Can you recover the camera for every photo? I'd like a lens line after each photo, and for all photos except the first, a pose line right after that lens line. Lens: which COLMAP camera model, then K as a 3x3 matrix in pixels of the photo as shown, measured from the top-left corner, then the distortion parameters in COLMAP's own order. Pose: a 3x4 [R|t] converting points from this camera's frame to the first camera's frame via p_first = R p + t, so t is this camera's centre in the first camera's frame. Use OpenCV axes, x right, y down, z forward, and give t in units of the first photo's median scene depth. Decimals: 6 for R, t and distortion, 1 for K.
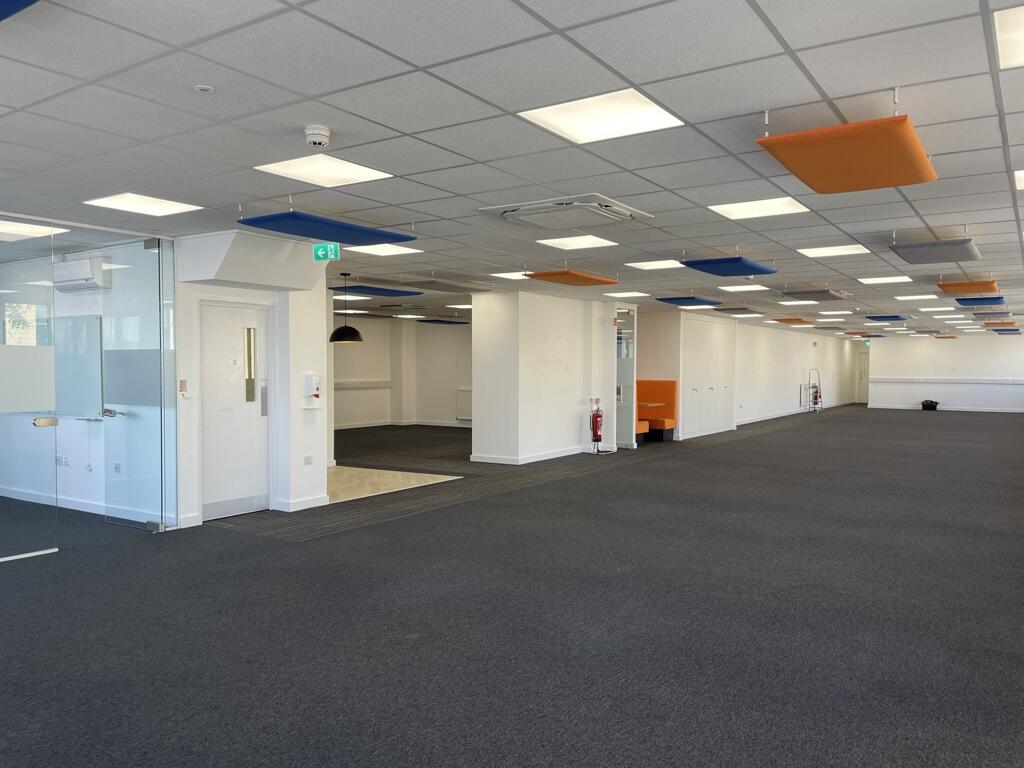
lens RADIAL K [[774.2, 0, 515.0], [0, 774.2, 391.3], [0, 0, 1]] dist [0.085067, -0.110353]
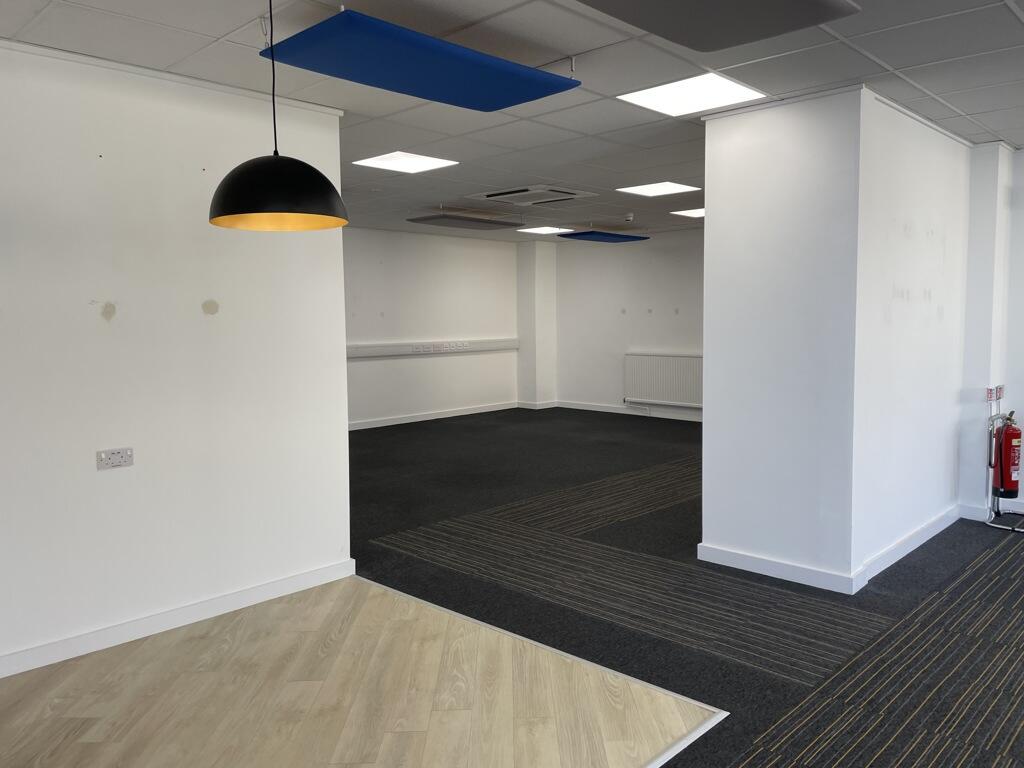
lens RADIAL K [[774.2, 0, 516.4], [0, 774.2, 382.1], [0, 0, 1]] dist [0.085067, -0.110353]
pose [[0.983981, 0.003319, -0.178245, -0.162200], [0.006433, 0.998515, 0.054104, -0.040944], [0.178160, -0.054383, 0.982498, 1.260069]]
